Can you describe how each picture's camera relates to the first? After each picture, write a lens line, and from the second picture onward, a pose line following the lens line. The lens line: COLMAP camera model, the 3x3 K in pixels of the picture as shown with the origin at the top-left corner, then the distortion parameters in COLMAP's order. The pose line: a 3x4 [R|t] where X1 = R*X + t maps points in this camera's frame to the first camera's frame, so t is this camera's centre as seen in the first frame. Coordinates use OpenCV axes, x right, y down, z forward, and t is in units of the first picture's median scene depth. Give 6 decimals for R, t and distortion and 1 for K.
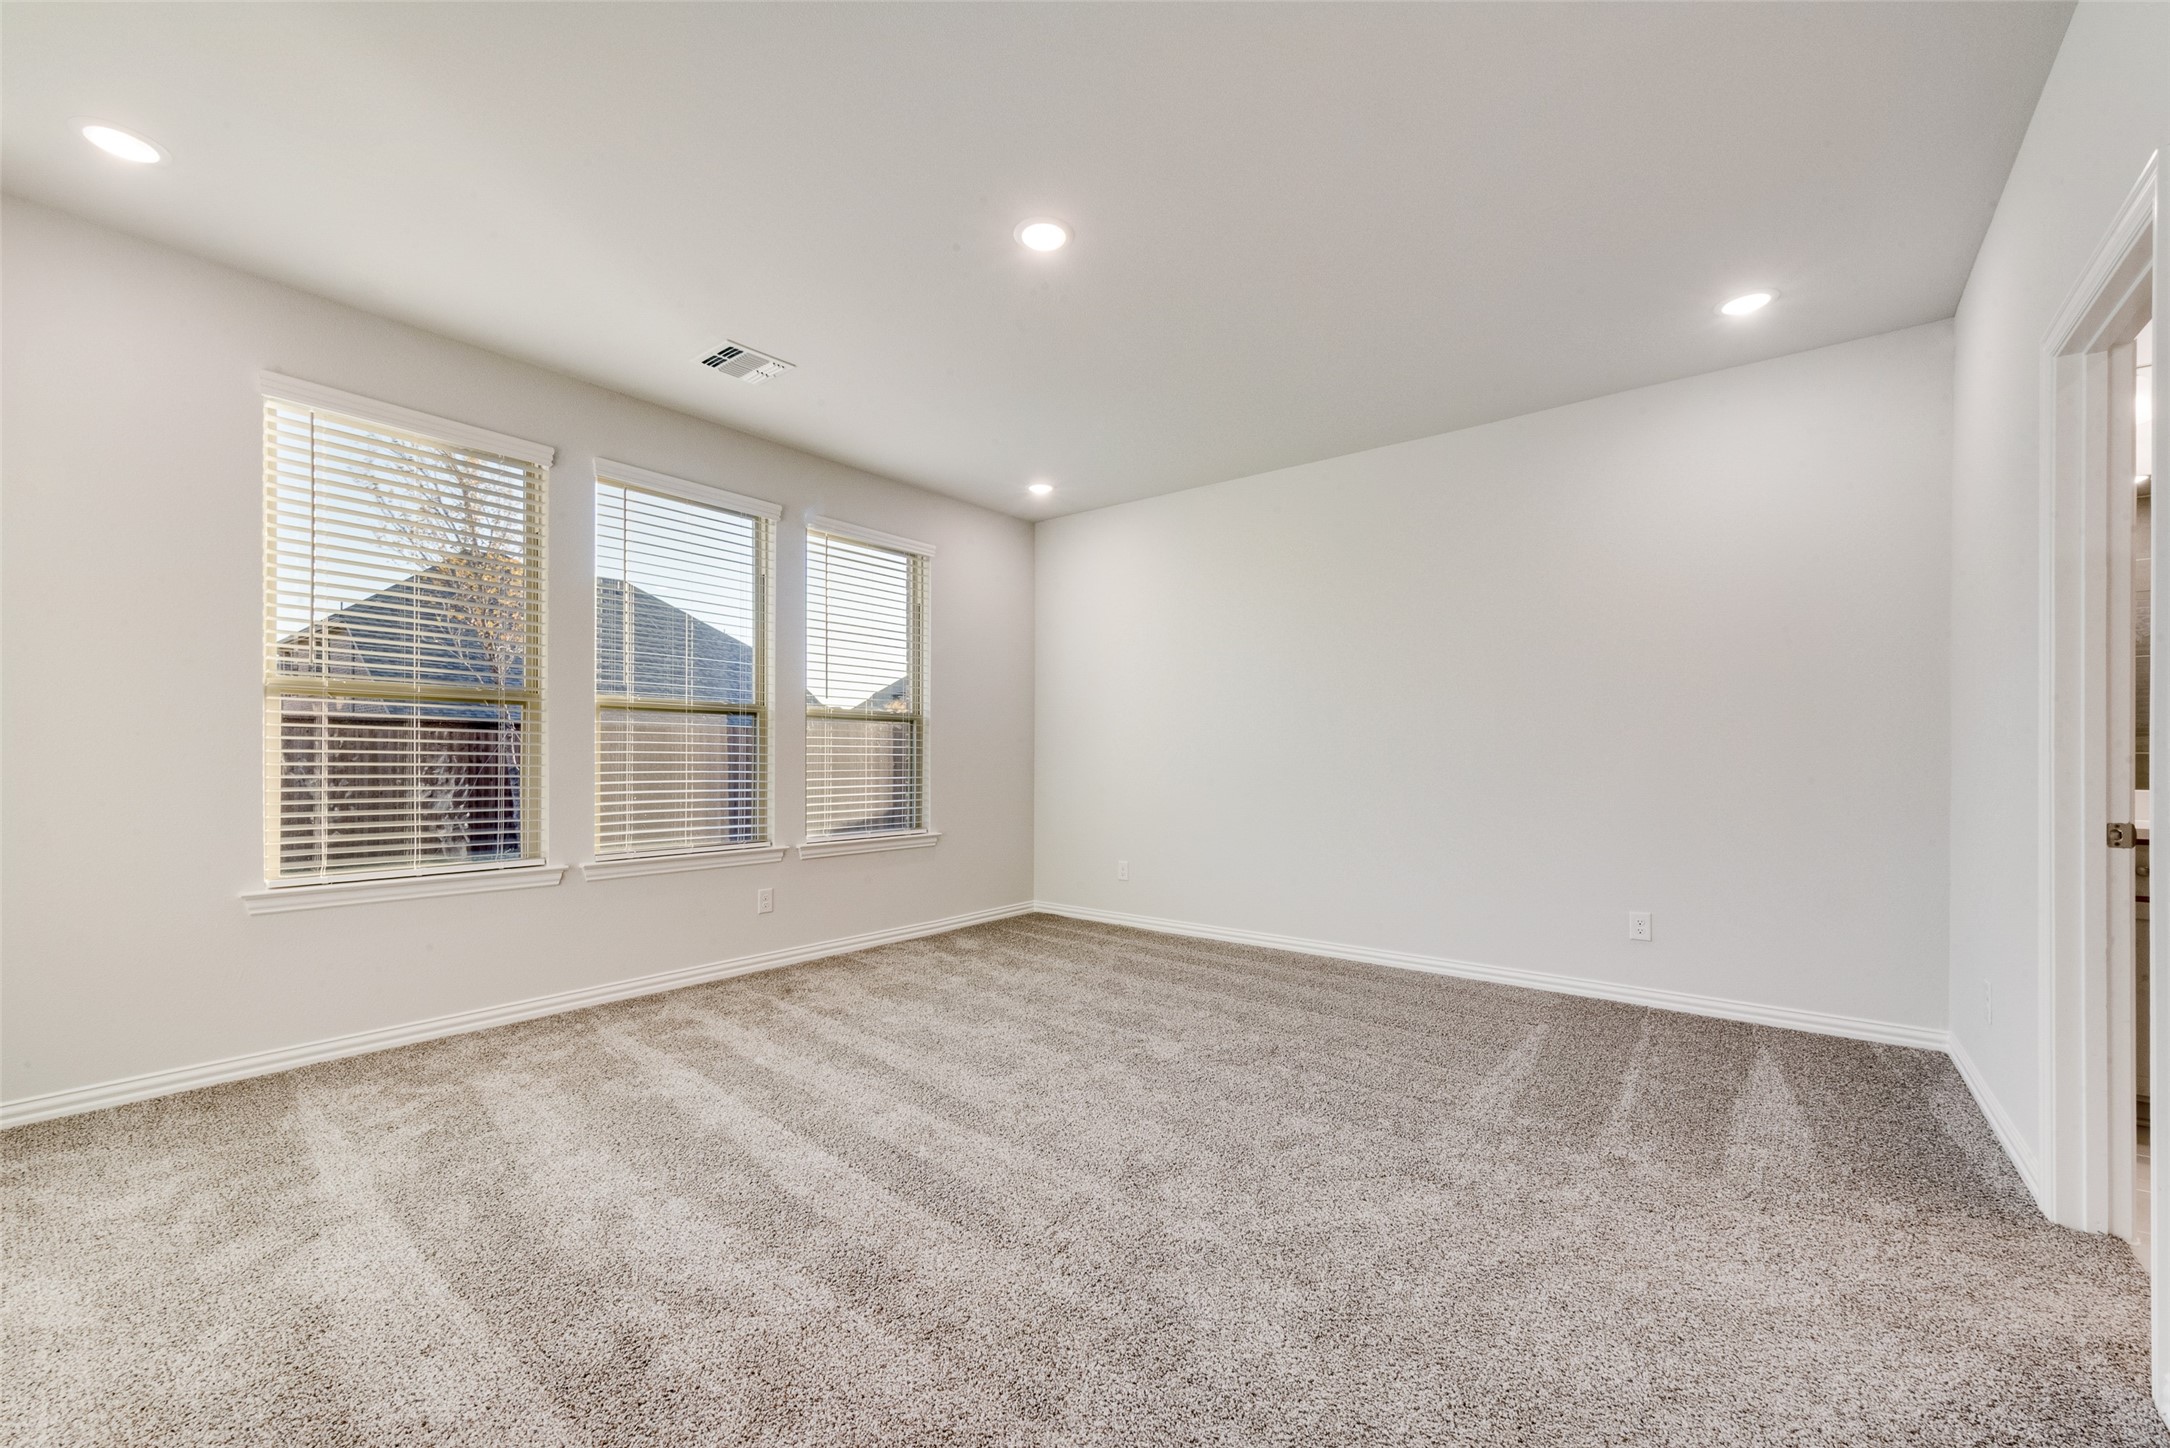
lens RADIAL K [[873.4, 0, 1079.9], [0, 873.4, 763.8], [0, 0, 1]] dist [0.000253, -0.000225]
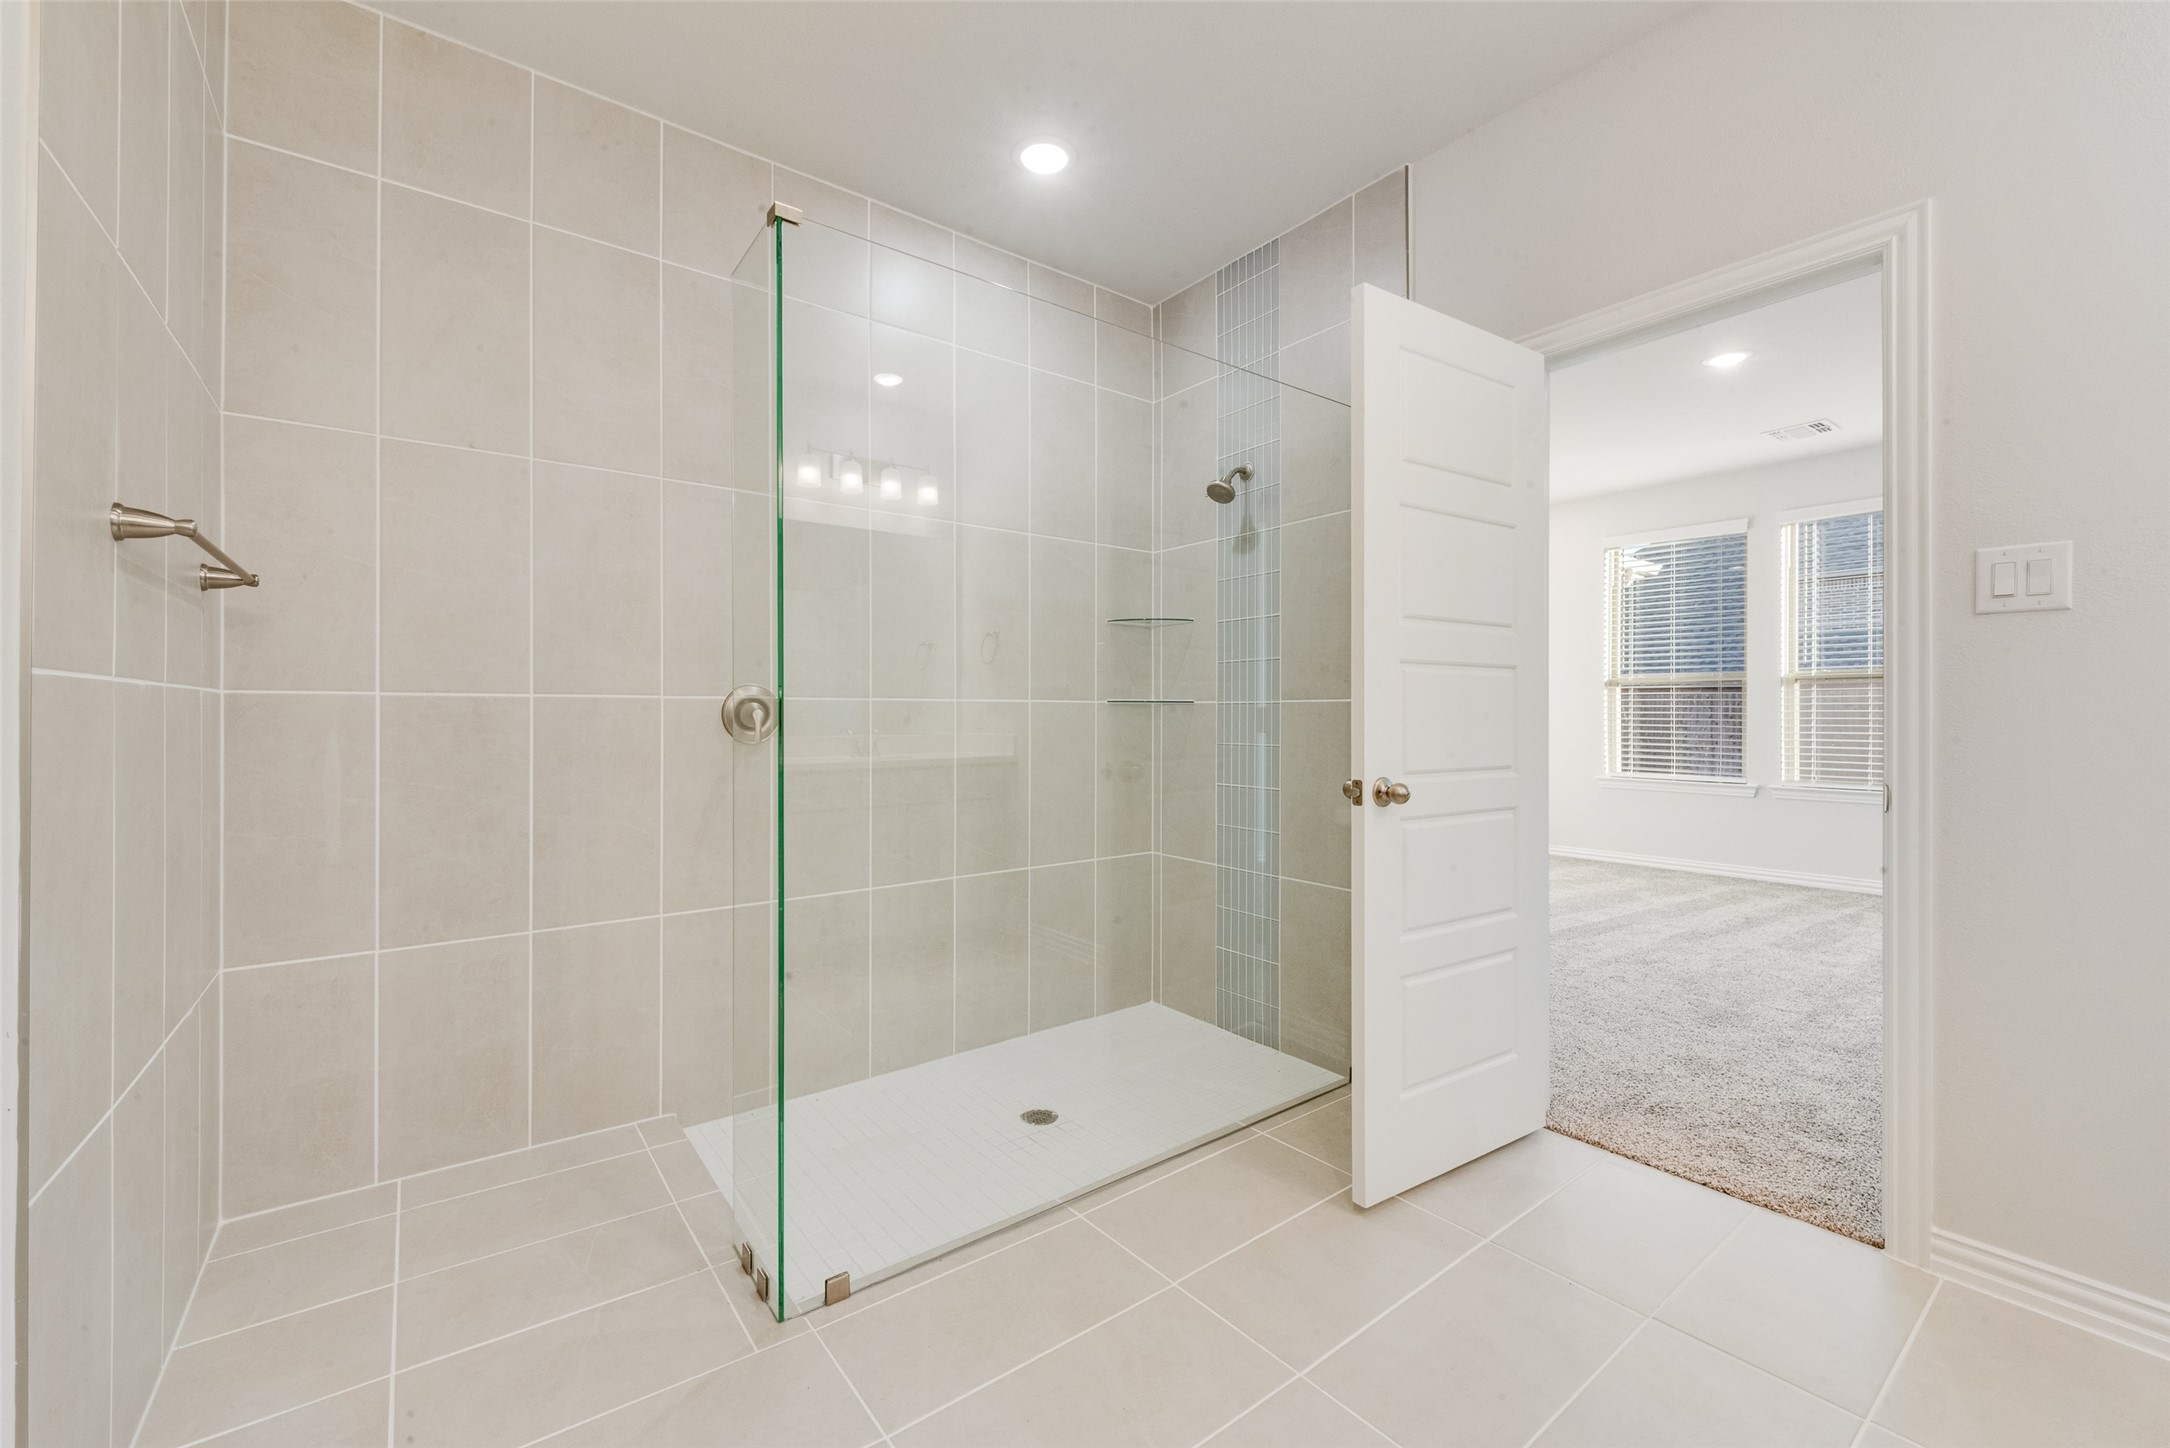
lens RADIAL K [[873.4, 0, 1079.9], [0, 873.4, 763.8], [0, 0, 1]] dist [0.000253, -0.000225]
pose [[-0.260861, 0.052857, -0.963928, 1.346266], [0.003505, 0.998545, 0.053806, -0.009305], [0.965370, 0.010658, -0.260667, 0.274850]]
